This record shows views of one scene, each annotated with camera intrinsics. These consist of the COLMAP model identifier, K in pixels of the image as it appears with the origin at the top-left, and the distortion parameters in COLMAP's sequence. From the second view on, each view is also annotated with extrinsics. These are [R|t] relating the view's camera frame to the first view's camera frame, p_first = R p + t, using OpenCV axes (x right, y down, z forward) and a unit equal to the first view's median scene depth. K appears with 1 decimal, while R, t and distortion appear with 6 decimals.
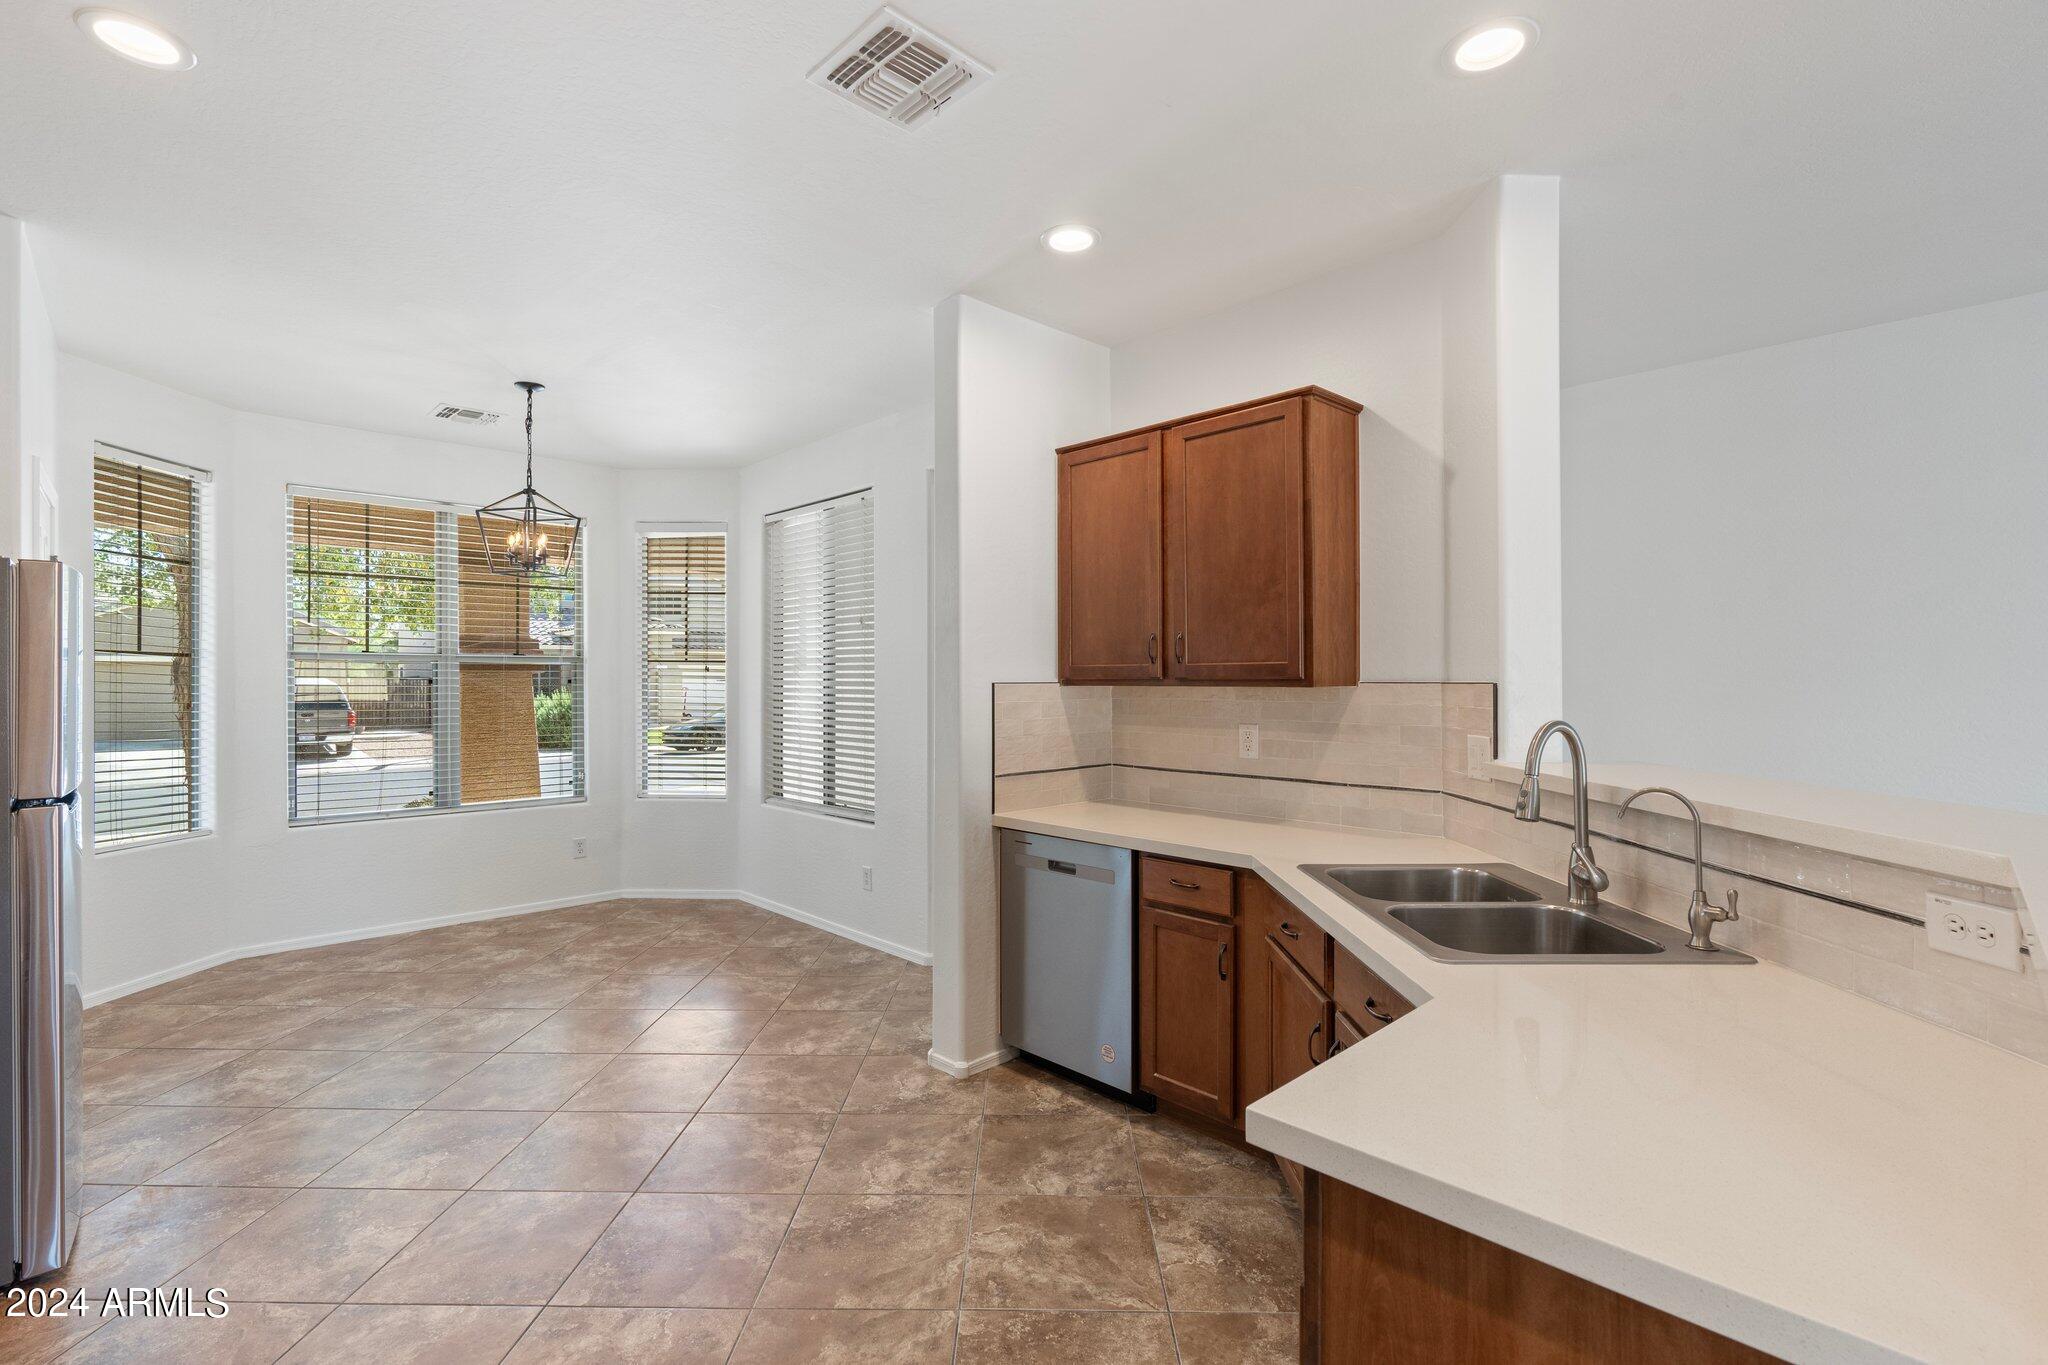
lens RADIAL K [[923.0, 0, 1019.0], [0, 923.0, 671.4], [0, 0, 1]] dist [-0.010791, 0.004878]
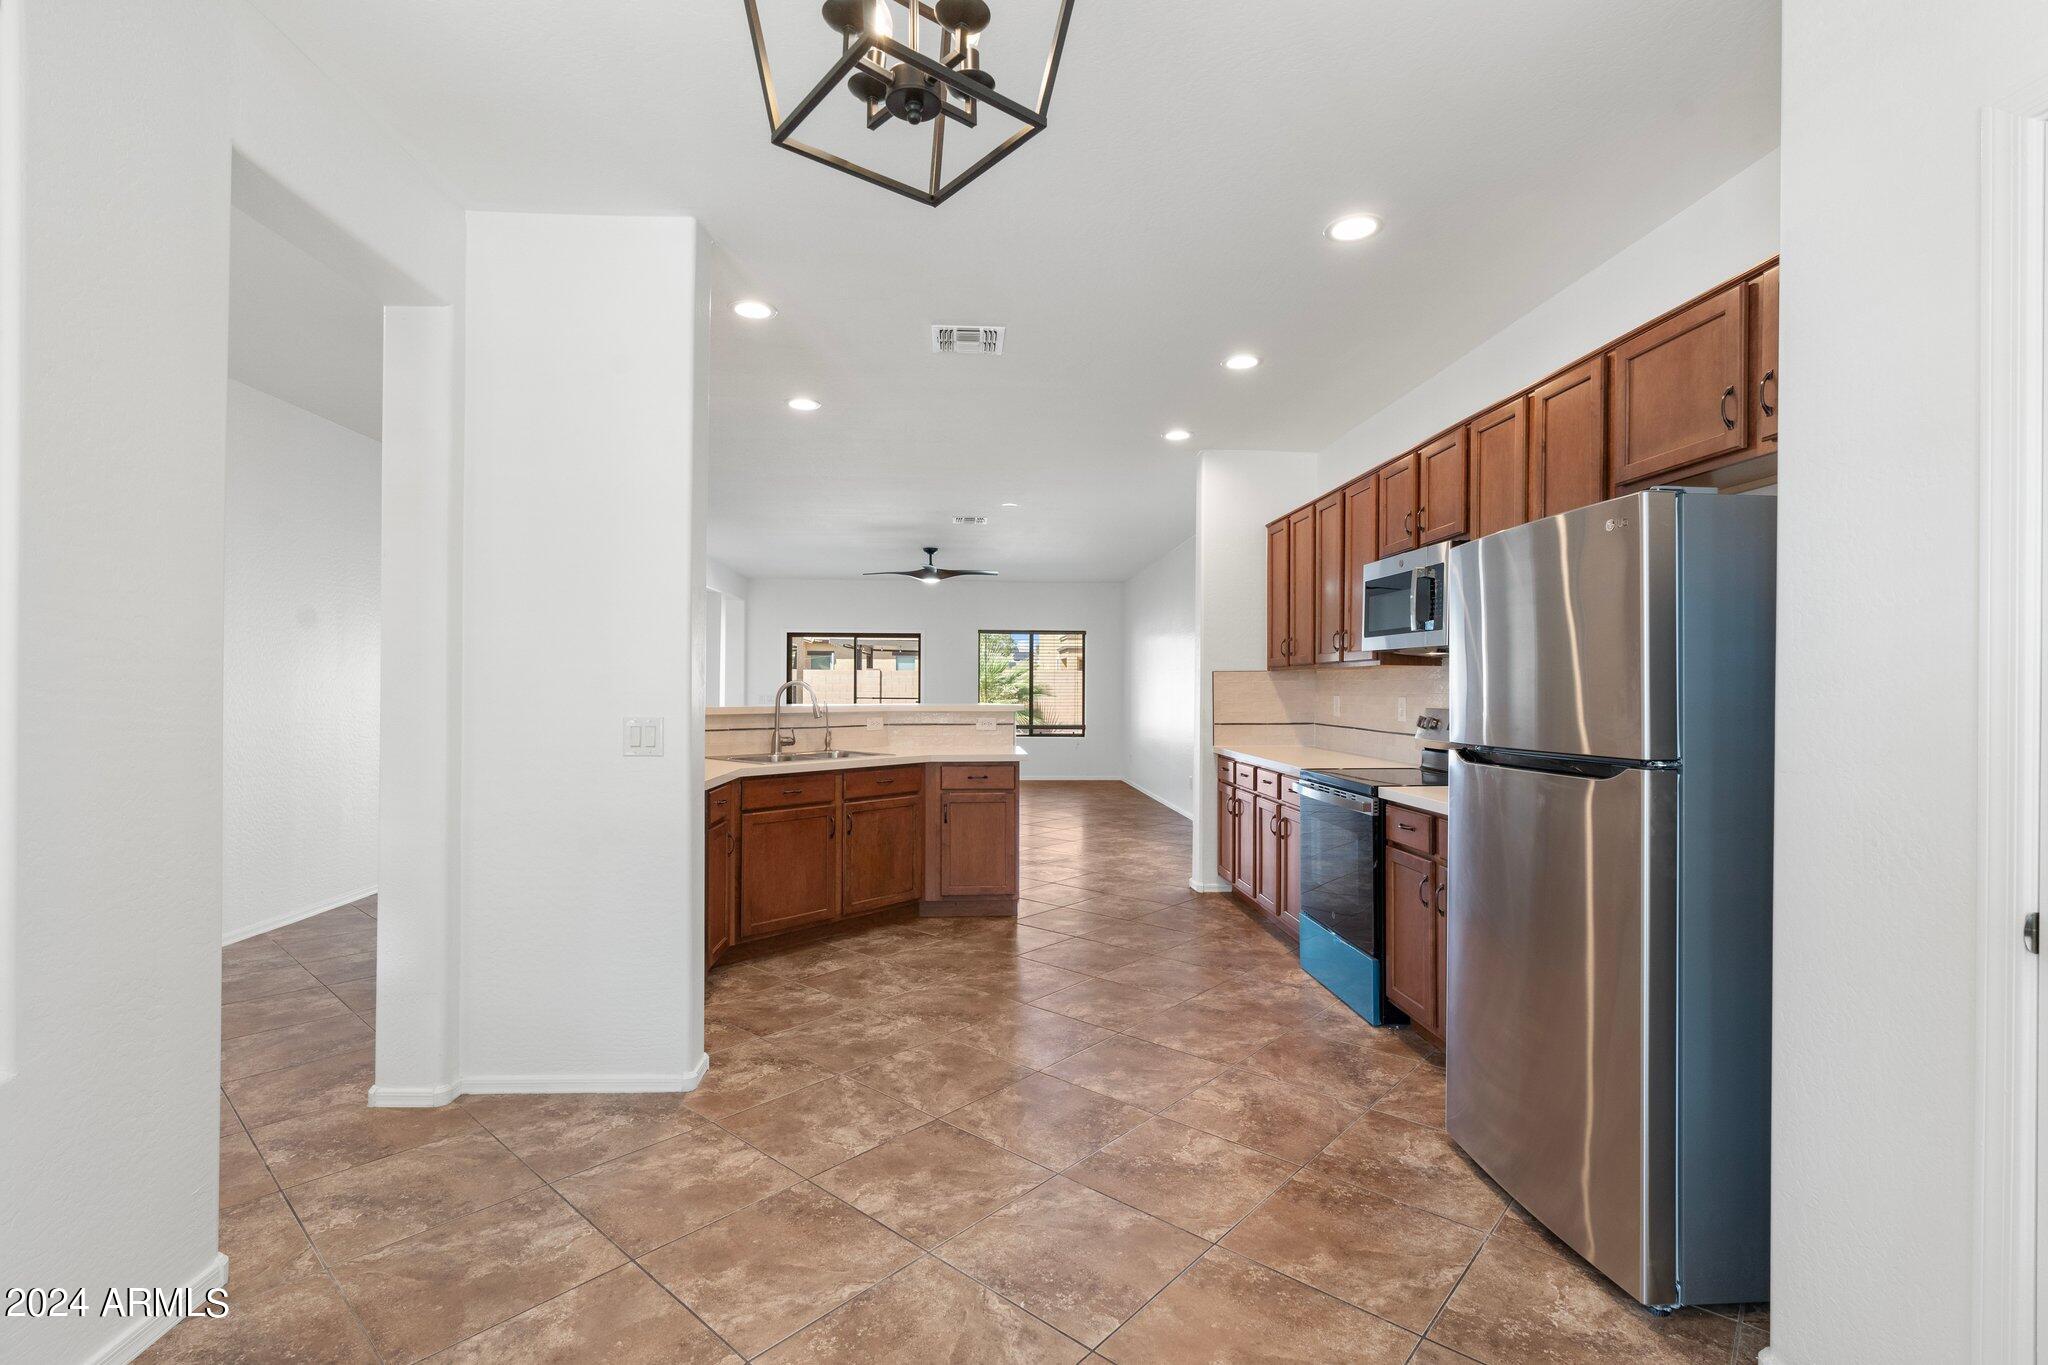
lens RADIAL K [[923.0, 0, 1004.6], [0, 923.0, 690.1], [0, 0, 1]] dist [-0.010791, 0.004878]
pose [[-0.749219, -0.003436, 0.662314, -0.769768], [-0.011005, 0.999913, -0.007262, 0.045615], [-0.662231, -0.012729, -0.749191, 1.261034]]
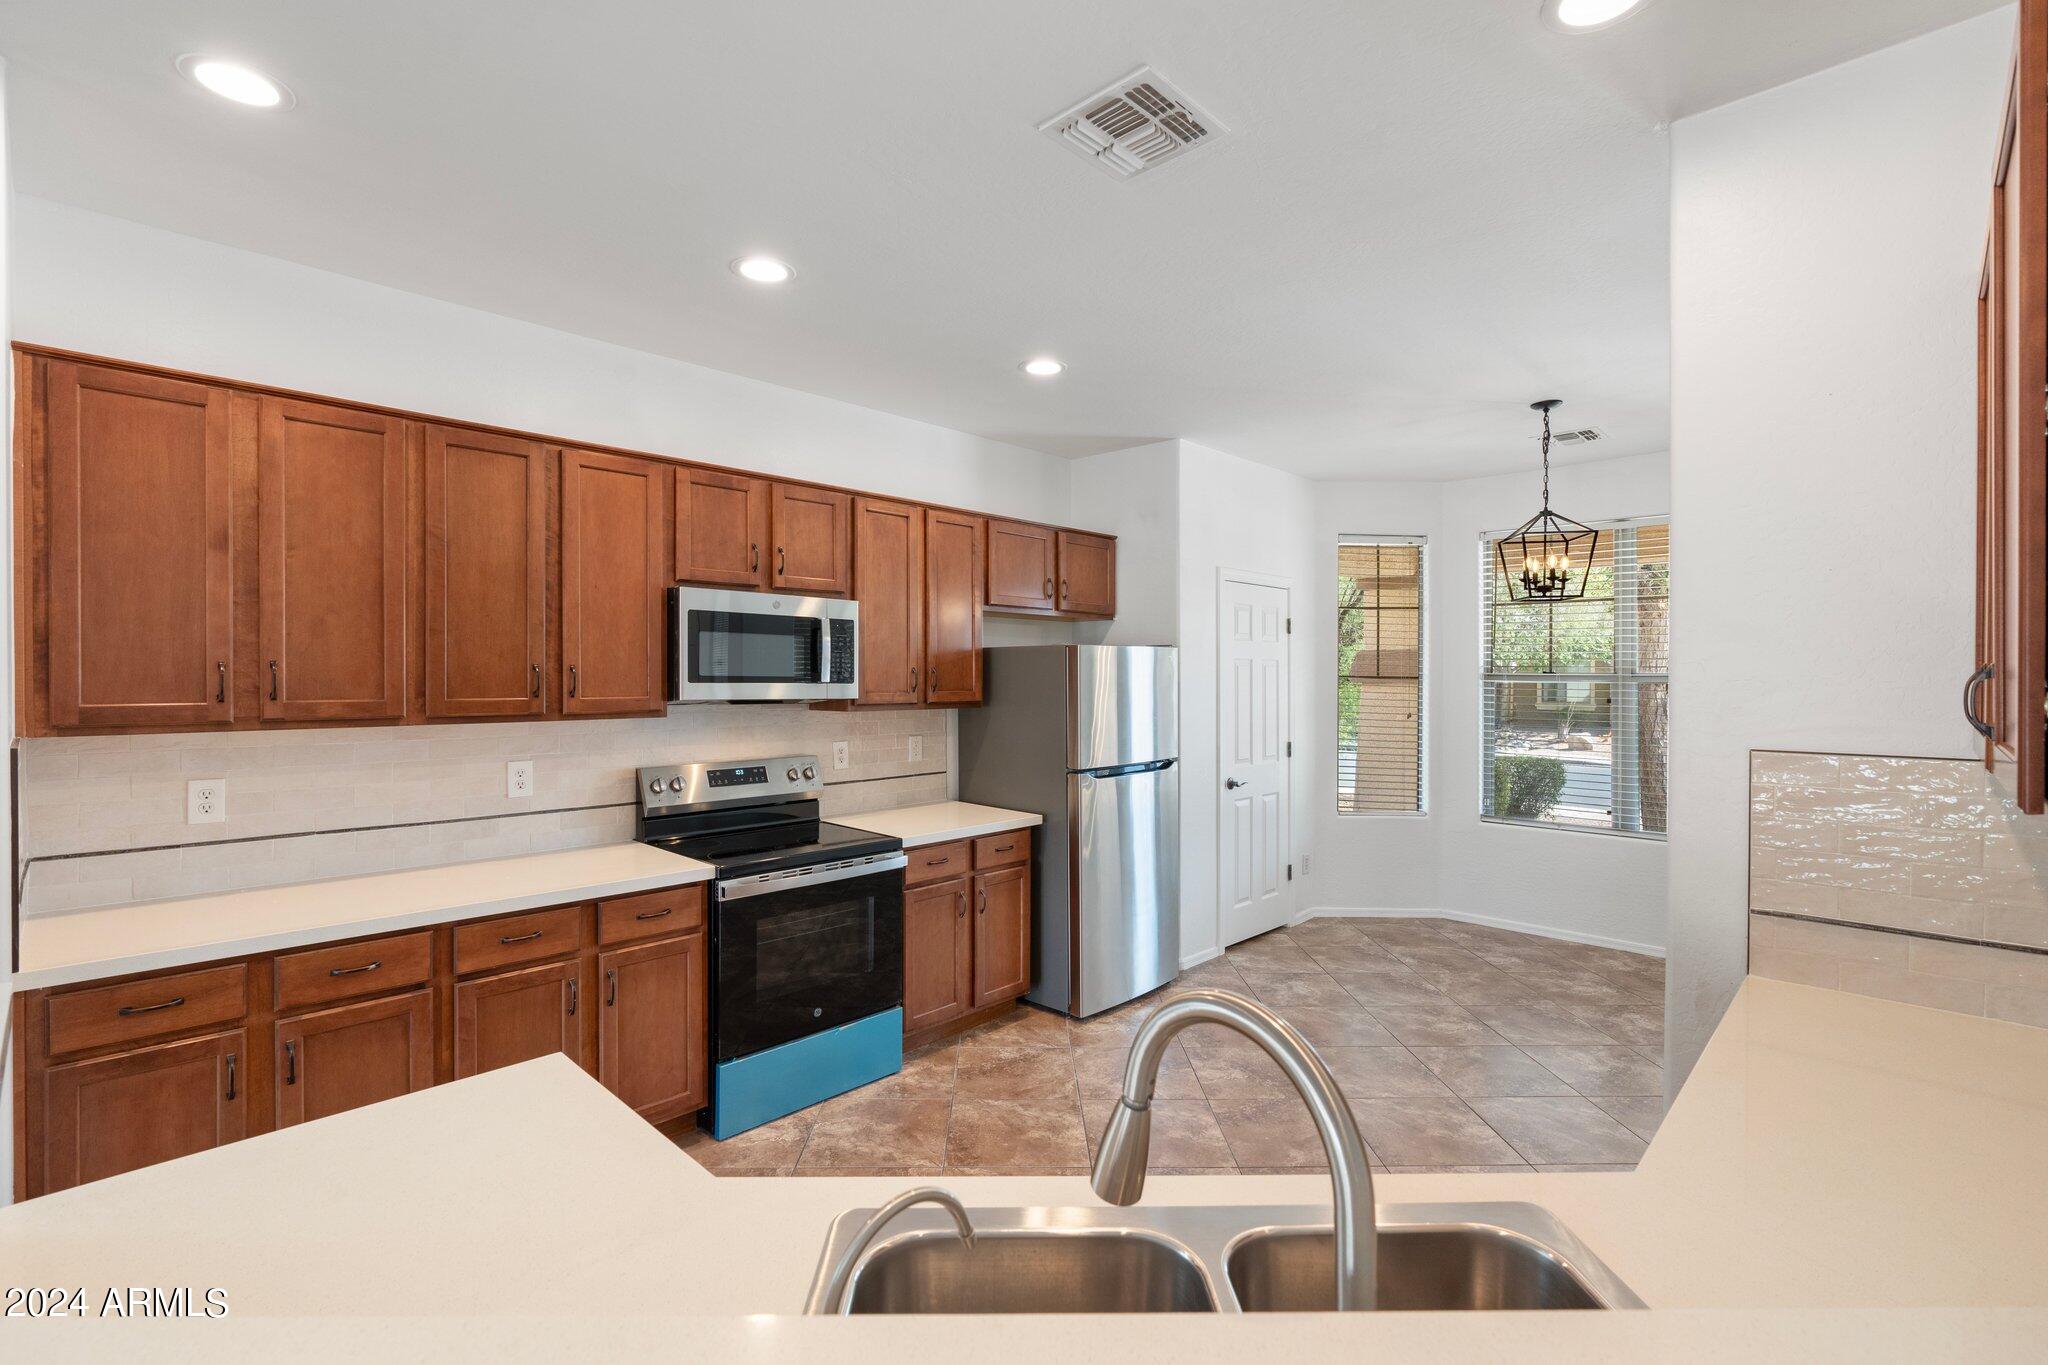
lens RADIAL K [[923.0, 0, 1023.3], [0, 923.0, 685.9], [0, 0, 1]] dist [-0.010791, 0.004878]
pose [[0.033622, 0.014167, -0.999334, 0.461756], [0.007663, 0.999866, 0.014432, -0.034352], [0.999405, -0.008143, 0.033509, 0.450139]]
